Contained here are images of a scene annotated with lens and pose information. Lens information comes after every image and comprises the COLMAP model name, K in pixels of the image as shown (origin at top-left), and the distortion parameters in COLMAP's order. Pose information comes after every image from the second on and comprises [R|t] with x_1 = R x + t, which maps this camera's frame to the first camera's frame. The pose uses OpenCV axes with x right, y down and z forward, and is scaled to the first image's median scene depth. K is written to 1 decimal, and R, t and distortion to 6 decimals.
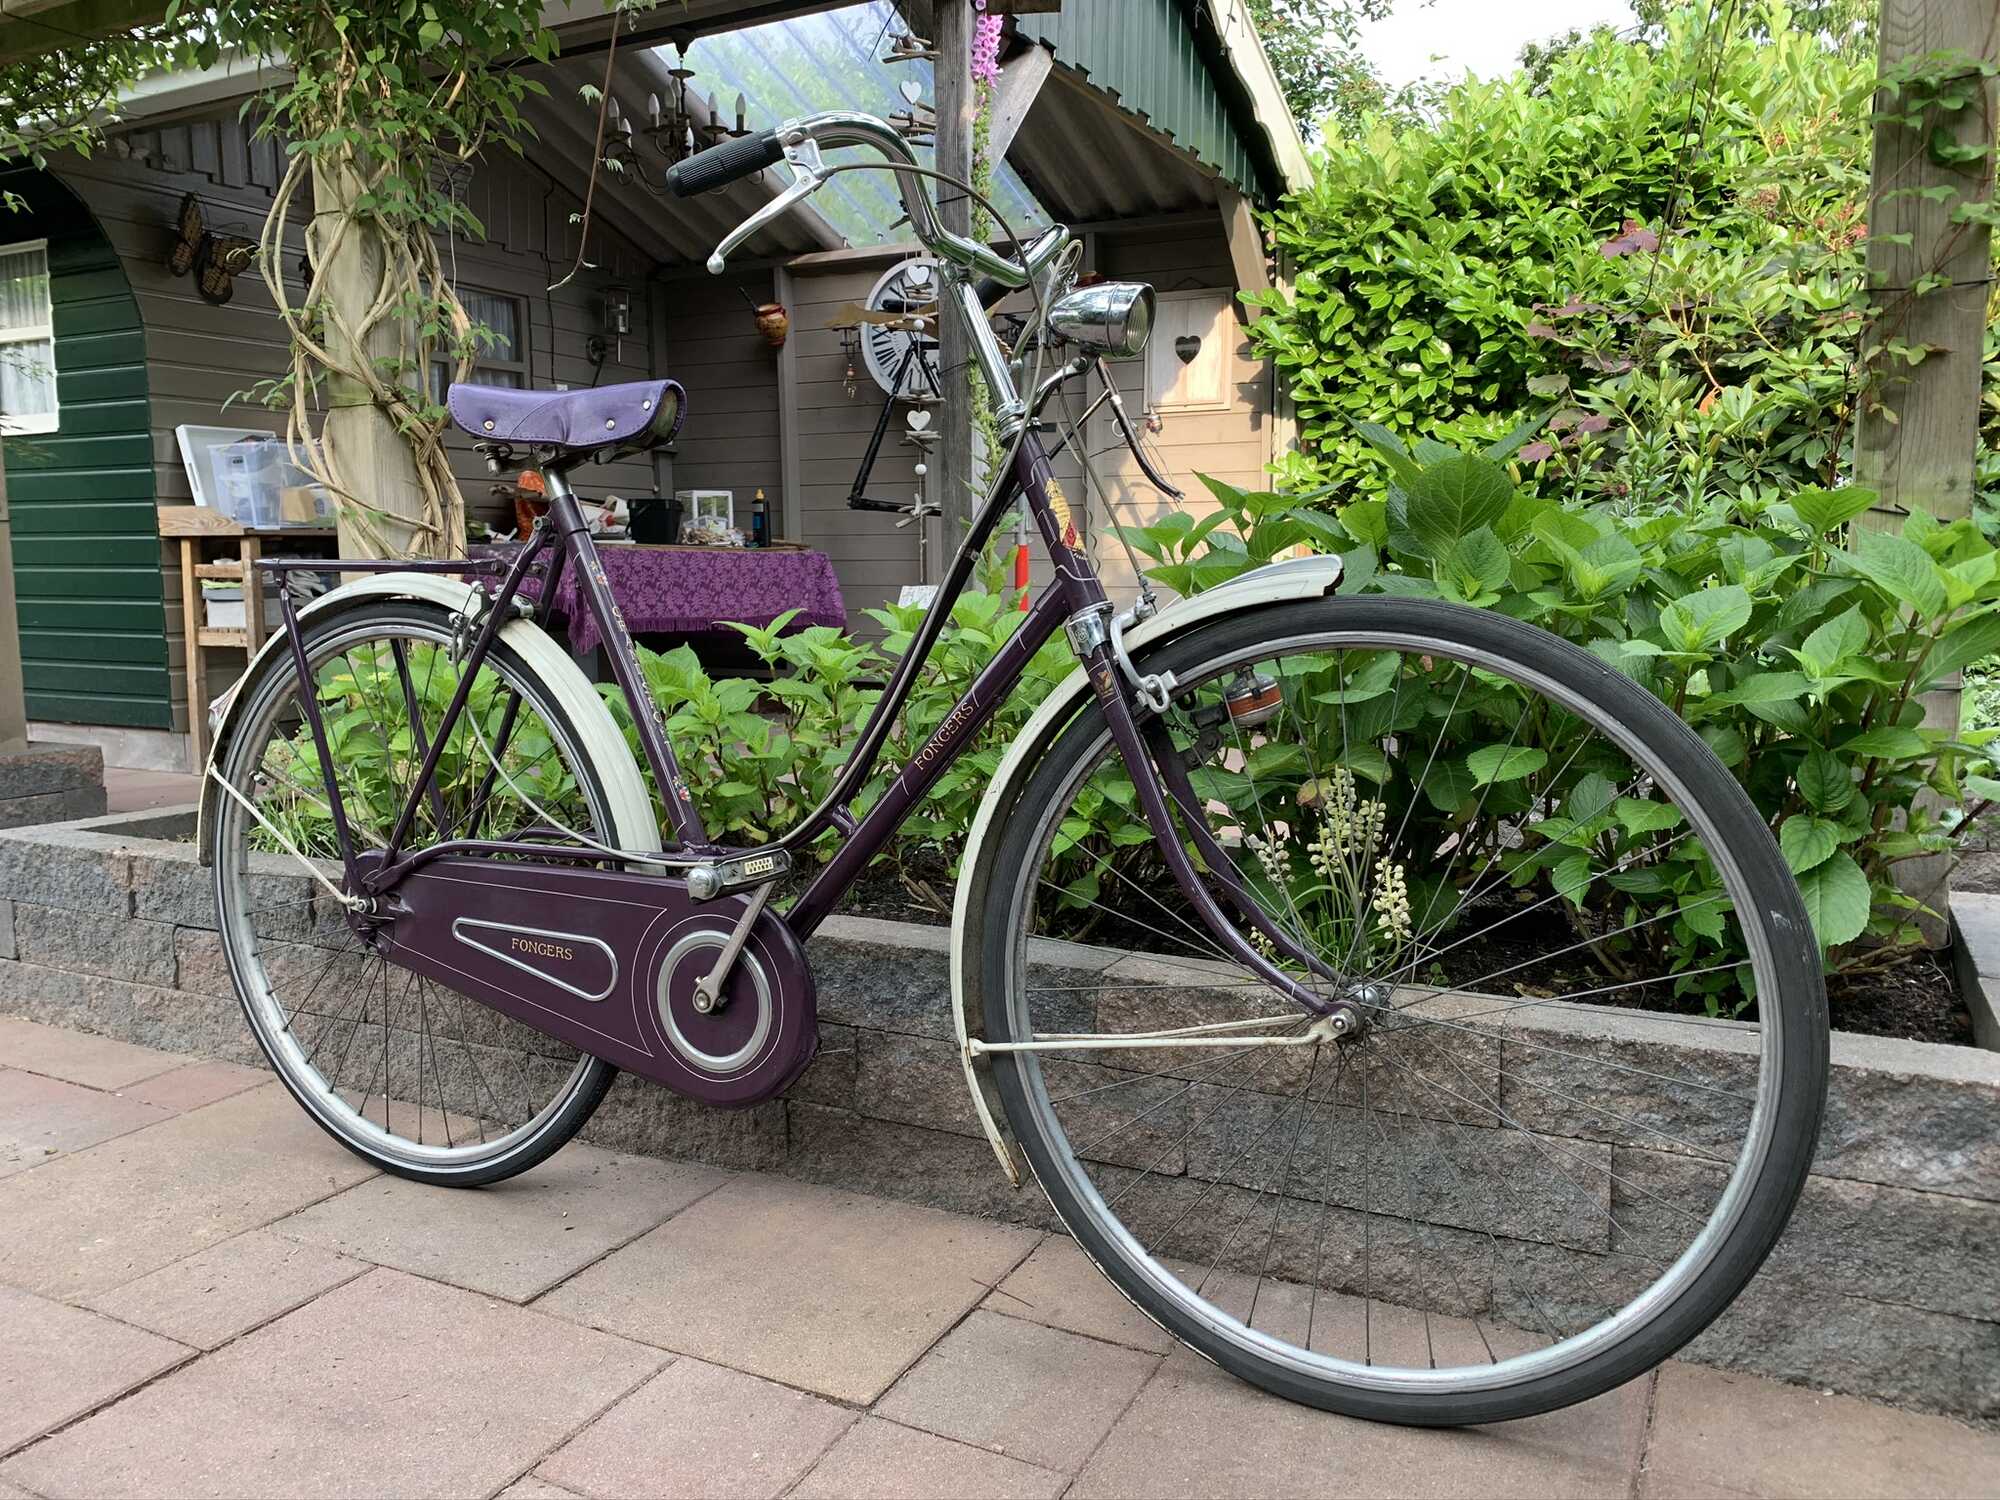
lens RADIAL K [[1541.2, 0, 967.9], [0, 1541.2, 757.9], [0, 0, 1]] dist [0.026197, -0.037120]
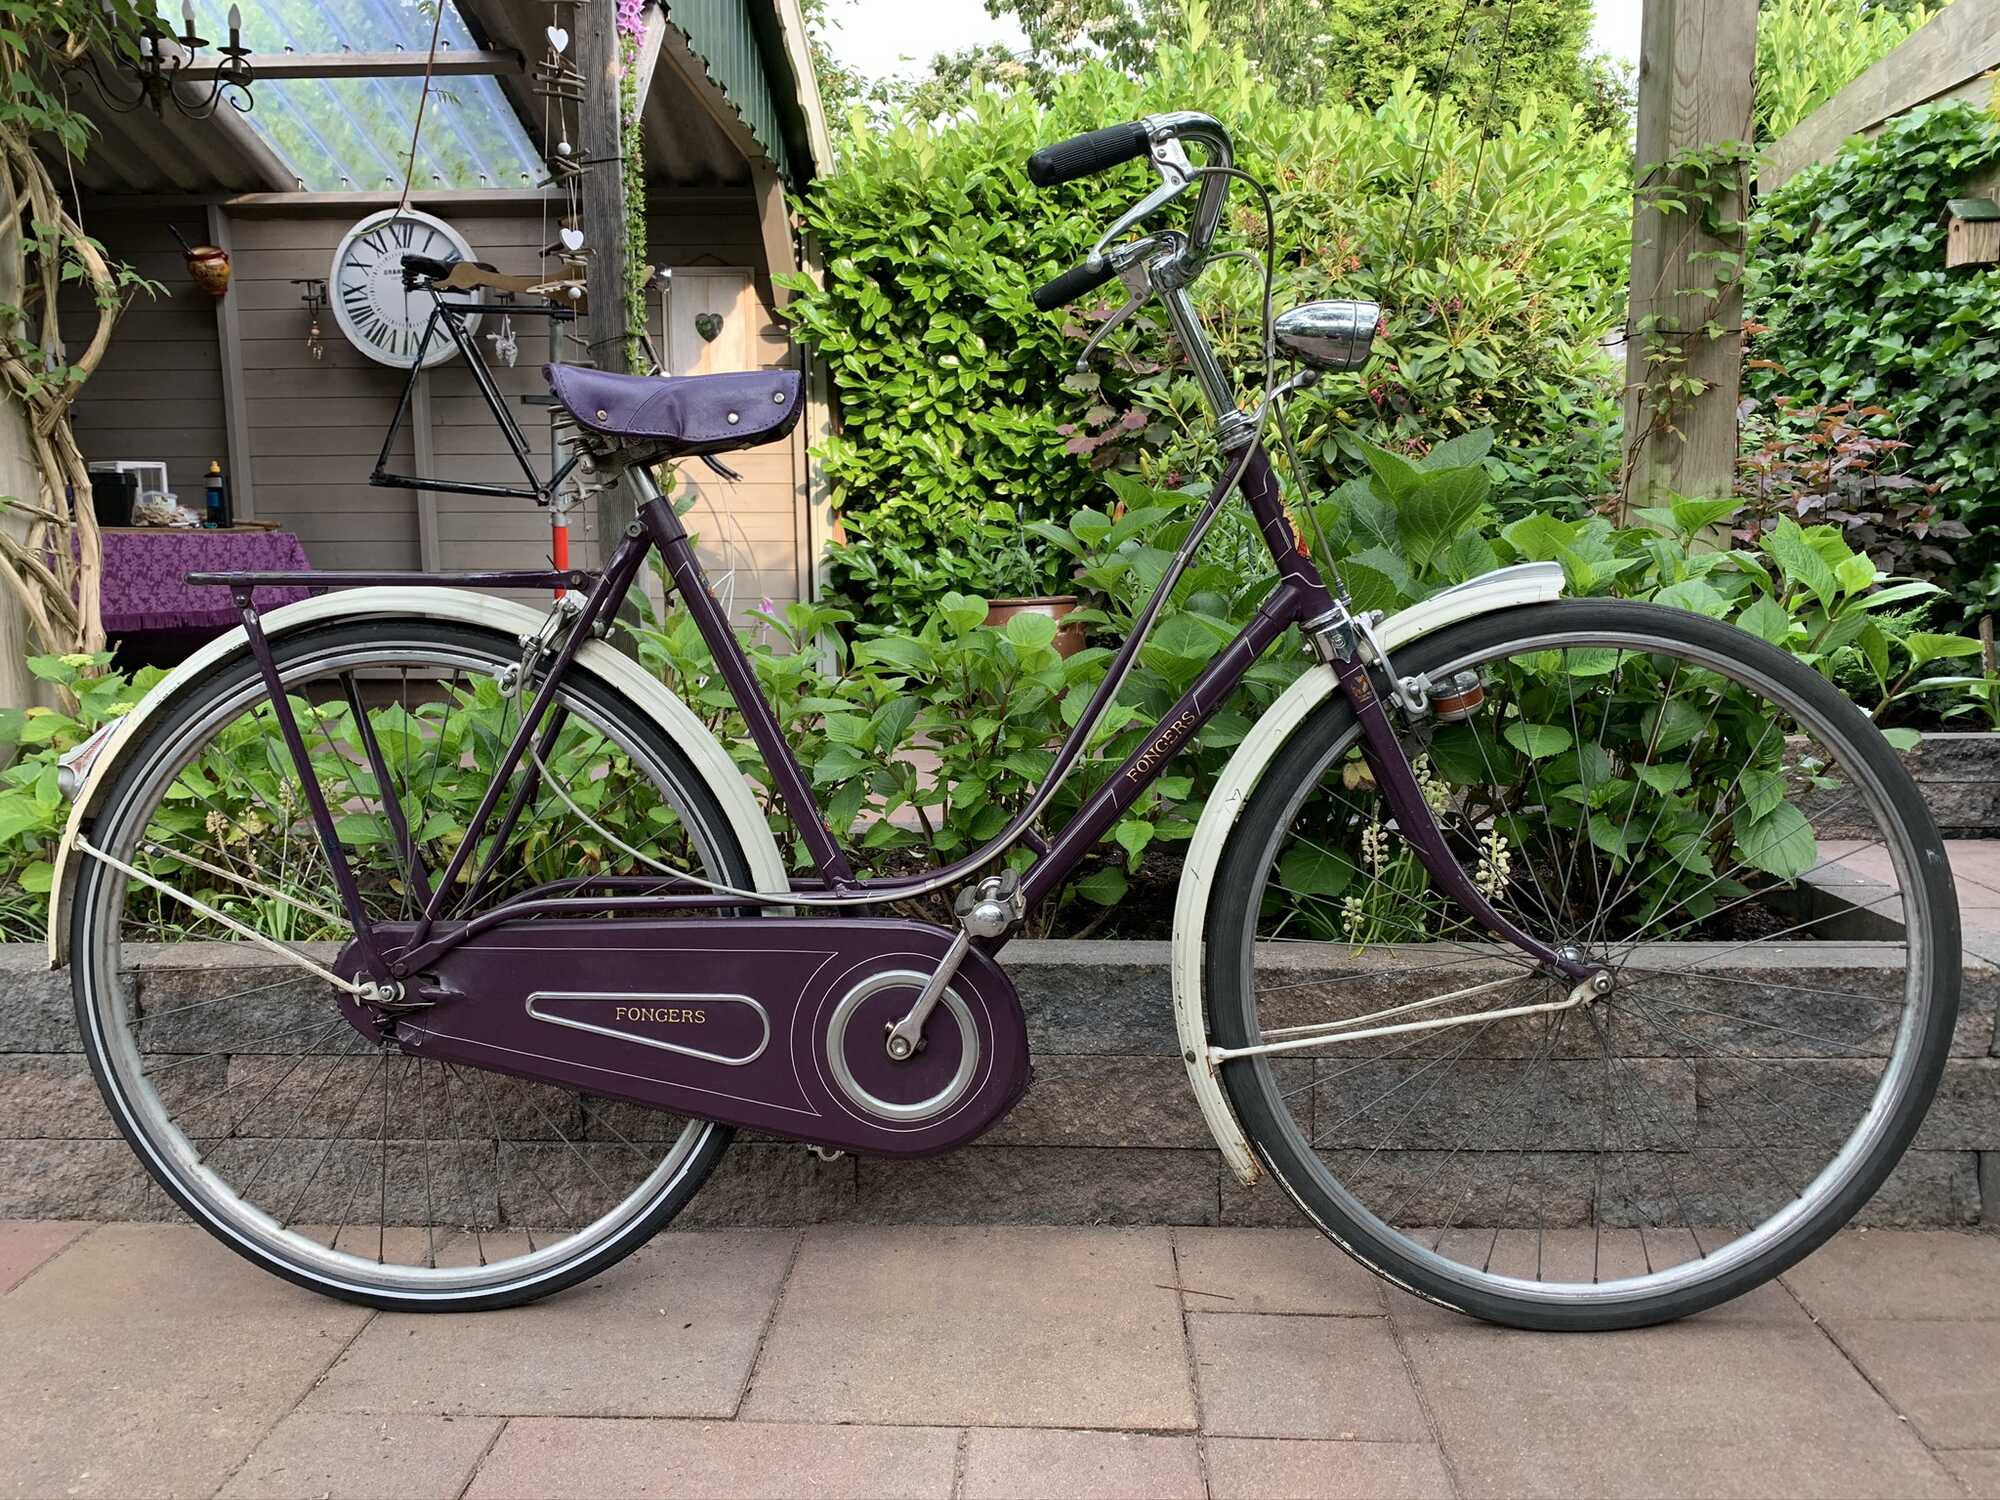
lens RADIAL K [[1541.2, 0, 978.8], [0, 1541.2, 759.2], [0, 0, 1]] dist [0.026197, -0.037120]
pose [[0.906228, -0.064098, 0.417903, -0.408932], [0.057047, 0.997940, 0.029357, -0.032126], [-0.418923, -0.002764, 0.908017, 0.114072]]
